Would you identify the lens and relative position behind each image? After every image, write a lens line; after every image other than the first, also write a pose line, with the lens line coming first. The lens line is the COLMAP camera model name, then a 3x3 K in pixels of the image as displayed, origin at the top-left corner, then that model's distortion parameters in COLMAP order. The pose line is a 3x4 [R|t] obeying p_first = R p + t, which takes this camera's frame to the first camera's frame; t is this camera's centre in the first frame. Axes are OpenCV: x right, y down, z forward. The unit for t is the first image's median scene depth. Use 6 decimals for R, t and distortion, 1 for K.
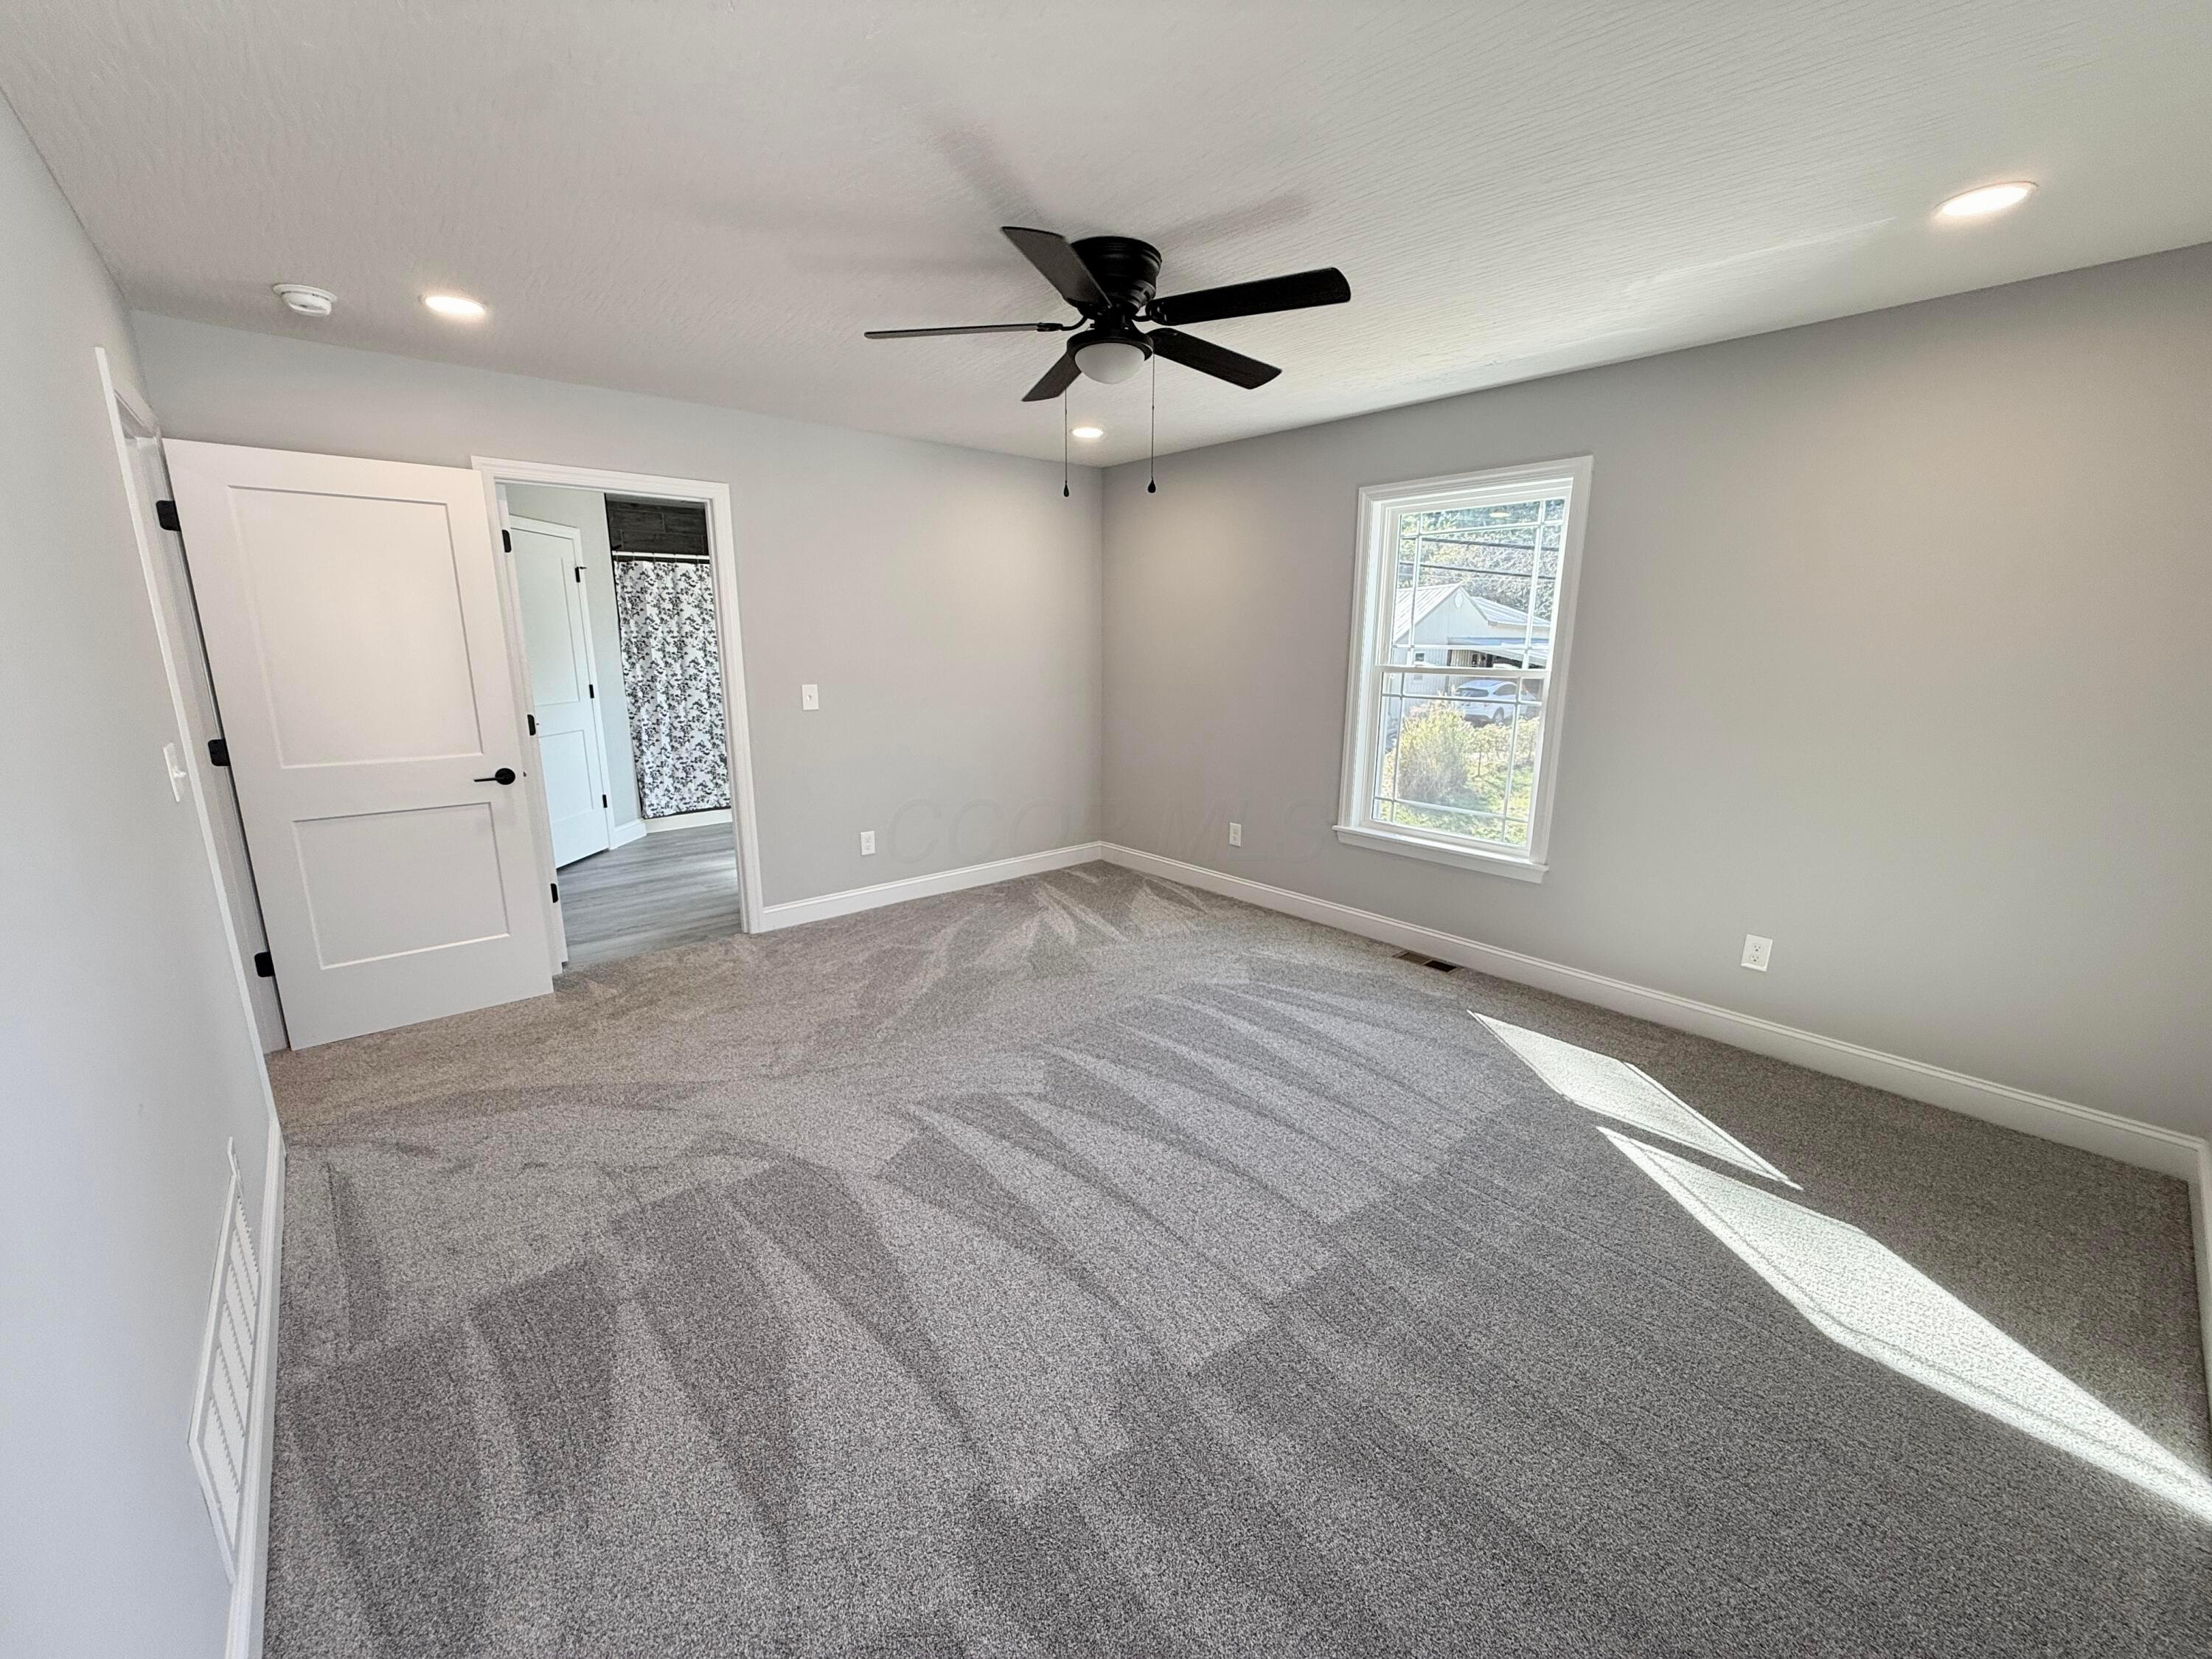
lens RADIAL K [[882.0, 0, 1102.3], [0, 882.0, 831.6], [0, 0, 1]] dist [-0.000101, 0.000060]
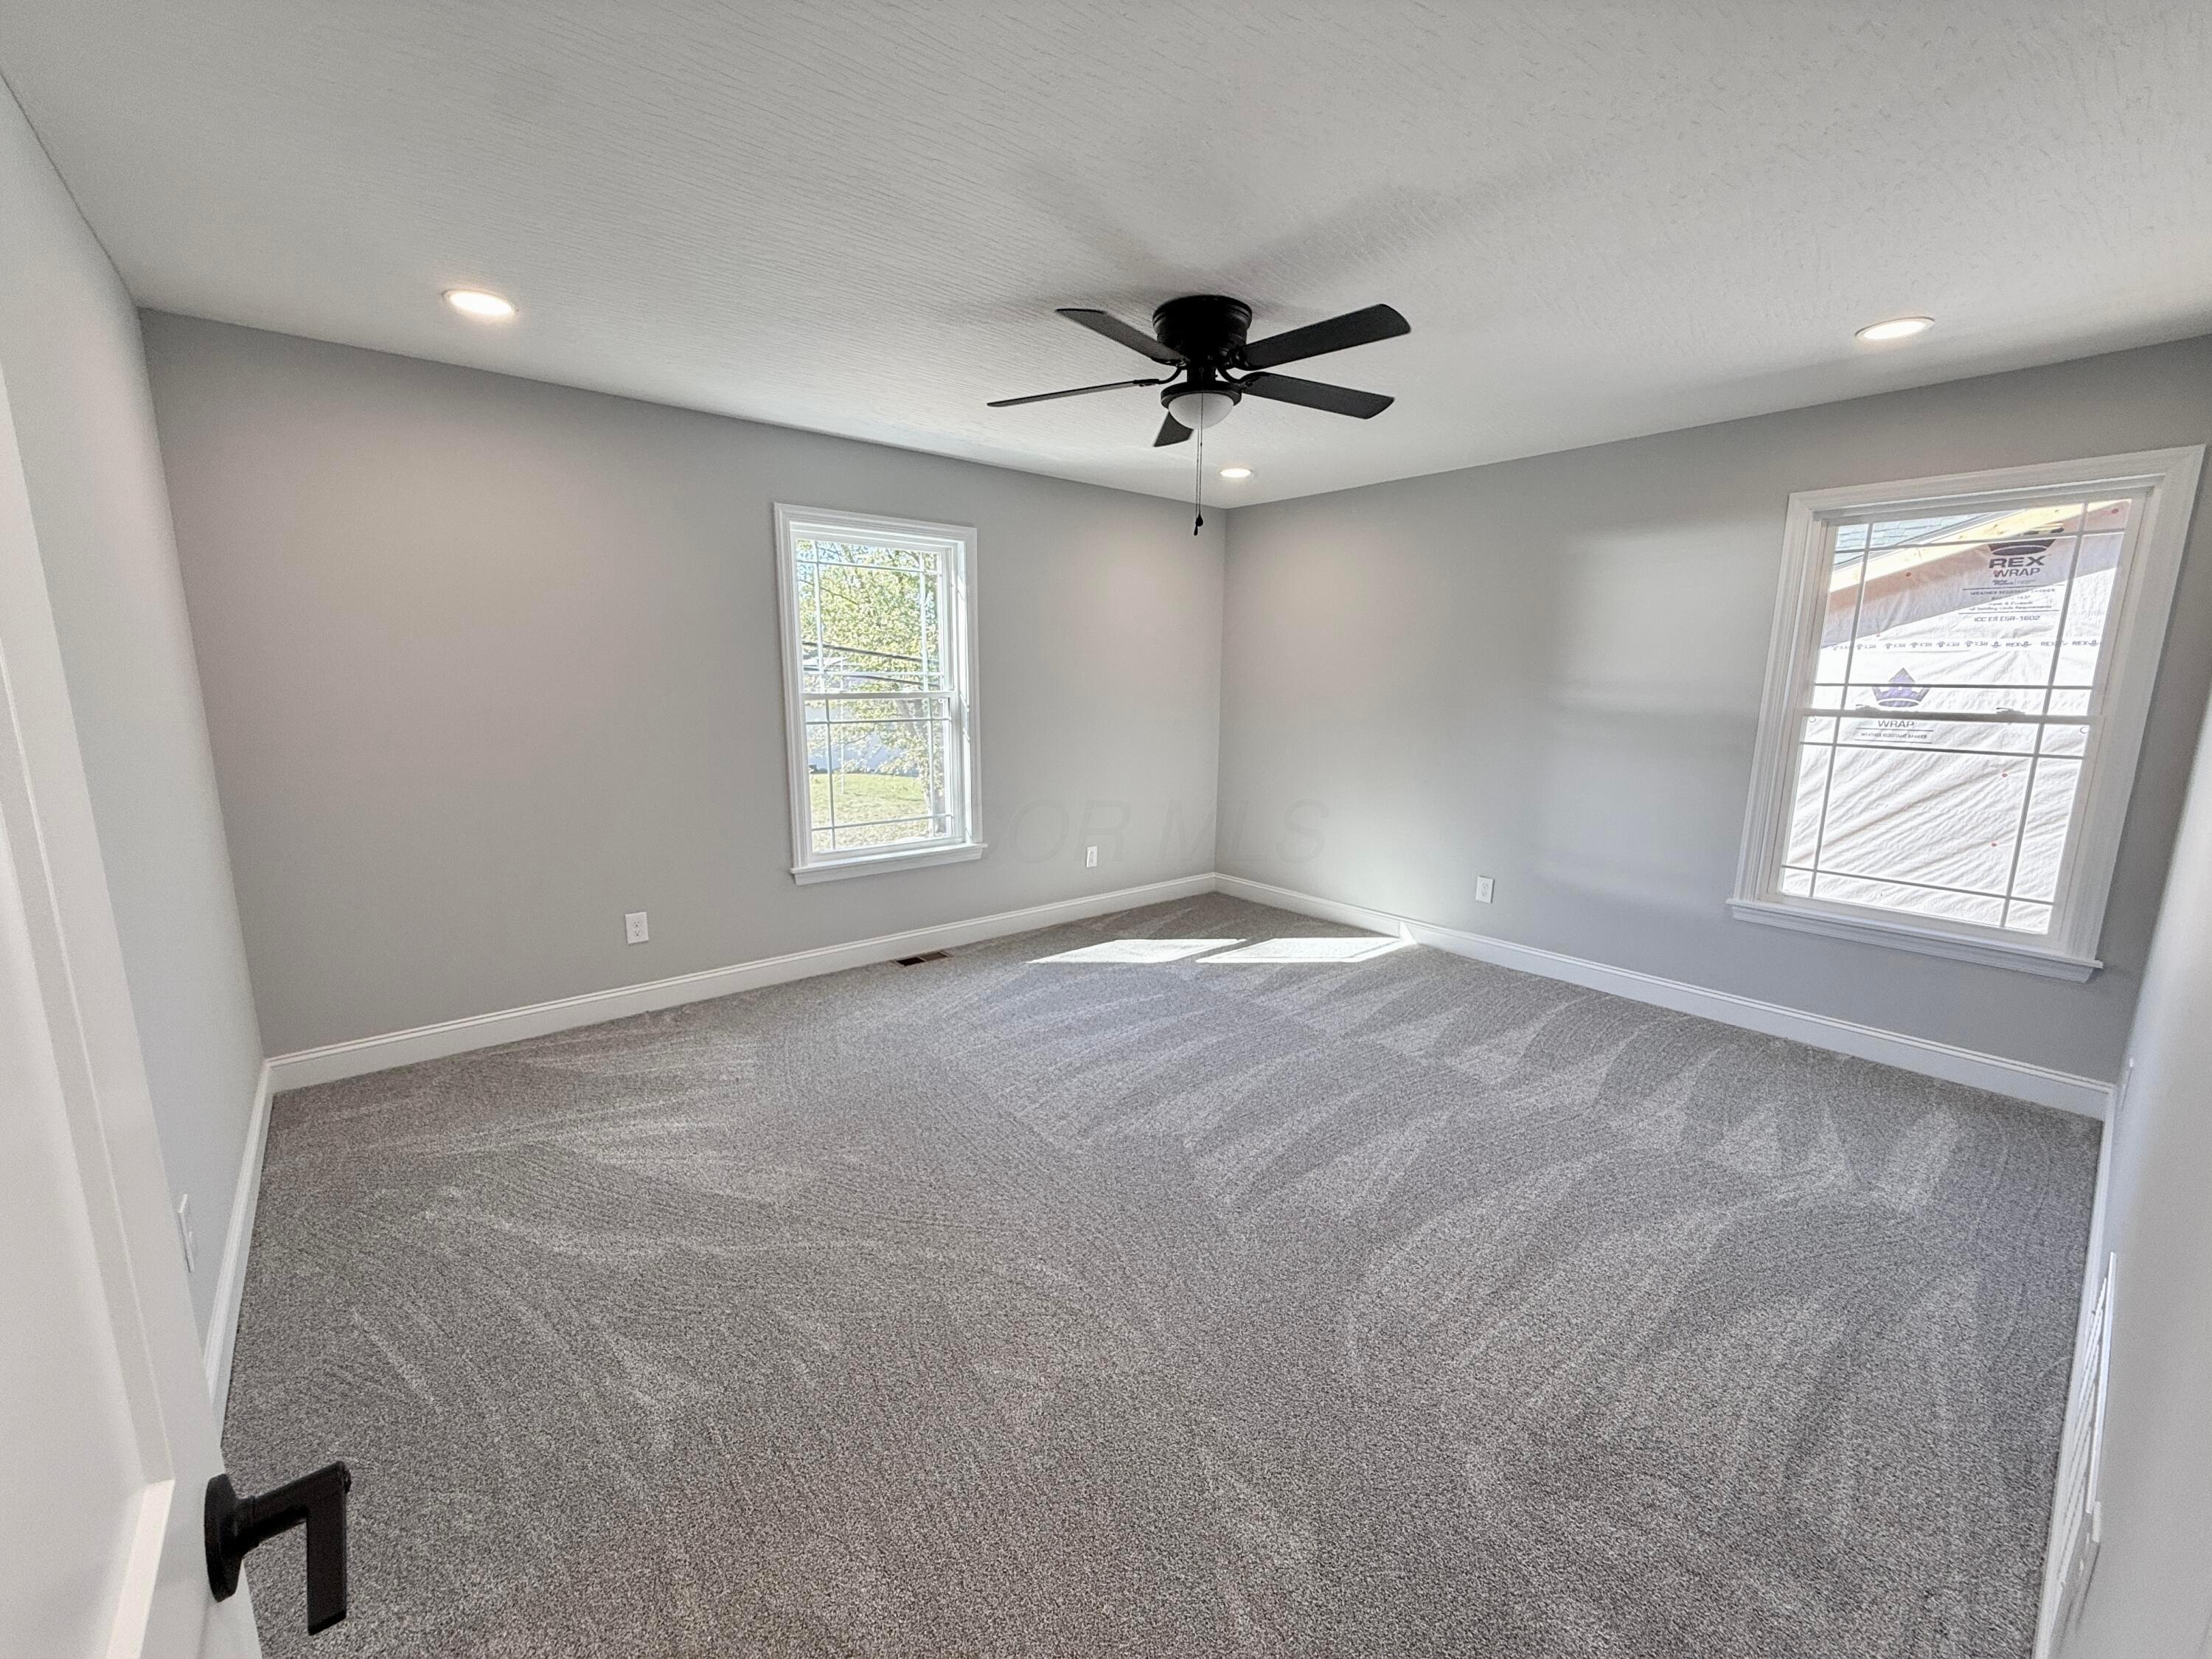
lens RADIAL K [[882.0, 0, 1102.3], [0, 882.0, 831.6], [0, 0, 1]] dist [-0.000101, 0.000060]
pose [[0.012589, -0.179675, 0.983645, -0.674244], [0.209126, 0.962442, 0.173126, -0.146451], [-0.977808, 0.203526, 0.049691, 0.691135]]
